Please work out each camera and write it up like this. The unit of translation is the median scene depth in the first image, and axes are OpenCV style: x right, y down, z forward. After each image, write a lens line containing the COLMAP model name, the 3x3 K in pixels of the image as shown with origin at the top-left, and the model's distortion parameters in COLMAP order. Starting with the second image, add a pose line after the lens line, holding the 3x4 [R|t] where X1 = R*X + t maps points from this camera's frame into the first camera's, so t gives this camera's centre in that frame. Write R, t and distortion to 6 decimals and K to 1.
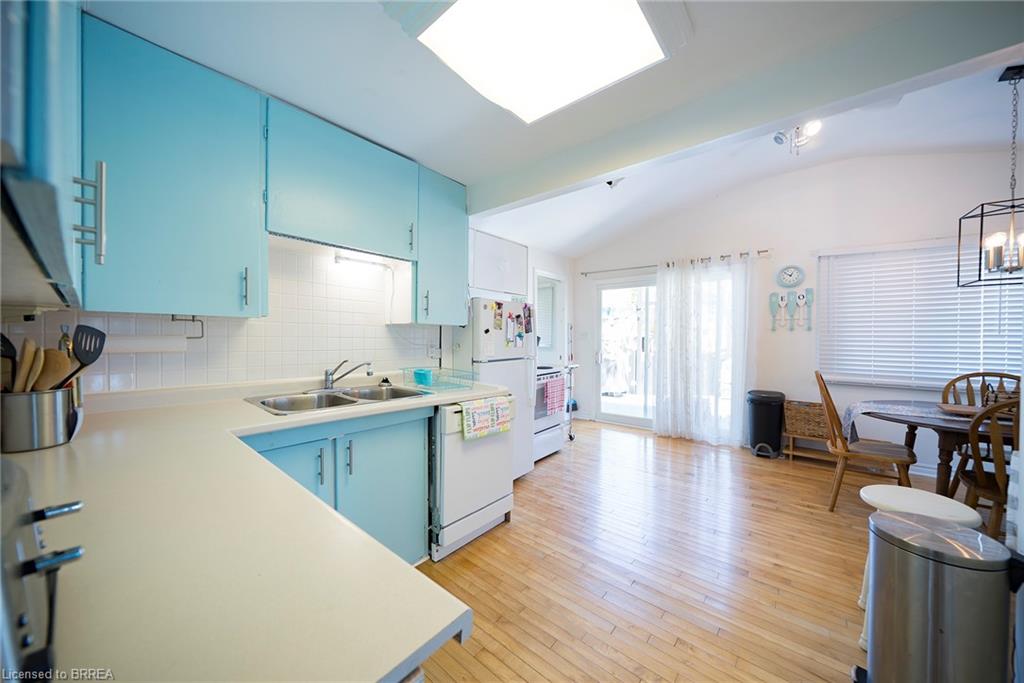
lens RADIAL K [[350.7, 0, 509.9], [0, 350.7, 344.0], [0, 0, 1]] dist [-0.005547, -0.000015]
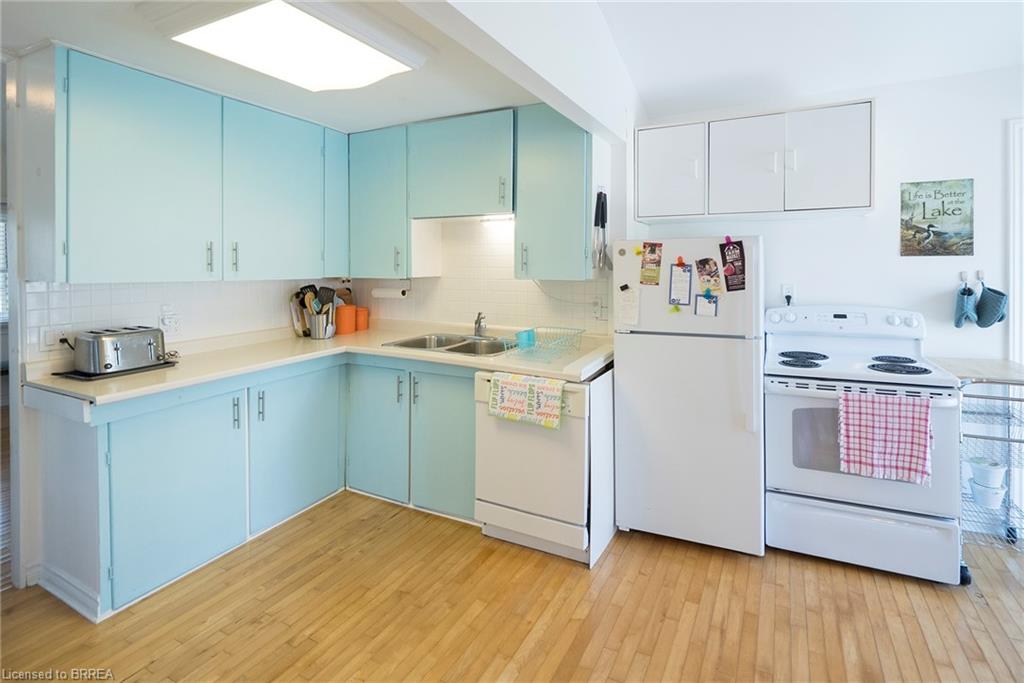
lens RADIAL K [[460.8, 0, 512.2], [0, 460.8, 276.1], [0, 0, 1]] dist [-0.001456, 0.000076]
pose [[0.245397, 0.008985, -0.969381, 0.737965], [-0.013988, 0.999886, 0.005727, -0.060307], [0.969322, 0.012155, 0.245495, 0.557907]]
